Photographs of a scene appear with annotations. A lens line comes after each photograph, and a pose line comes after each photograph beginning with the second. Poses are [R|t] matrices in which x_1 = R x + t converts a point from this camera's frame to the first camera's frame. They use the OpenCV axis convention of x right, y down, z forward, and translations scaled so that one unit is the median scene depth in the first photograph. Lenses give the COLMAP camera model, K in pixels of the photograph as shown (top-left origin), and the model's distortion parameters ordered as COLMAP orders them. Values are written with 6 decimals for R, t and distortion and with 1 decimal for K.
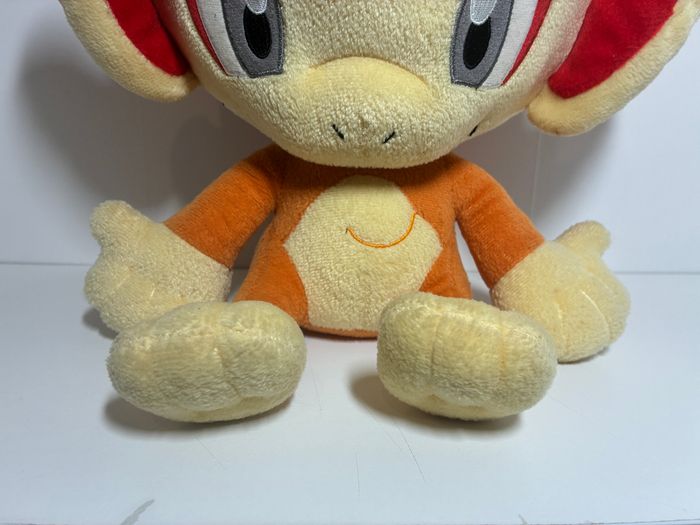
lens RADIAL K [[531.3, 0, 346.3], [0, 531.3, 263.8], [0, 0, 1]] dist [0.026917, -0.035478]
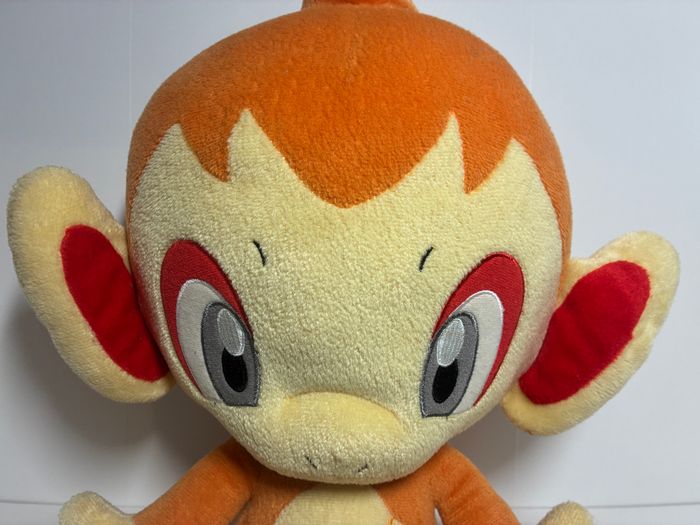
lens RADIAL K [[531.3, 0, 349.3], [0, 531.3, 262.2], [0, 0, 1]] dist [0.026917, -0.035478]
pose [[0.999901, 0.005670, 0.012904, 0.041154], [-0.002978, 0.979836, -0.199779, -0.418913], [-0.013777, 0.199721, 0.979756, -0.062632]]
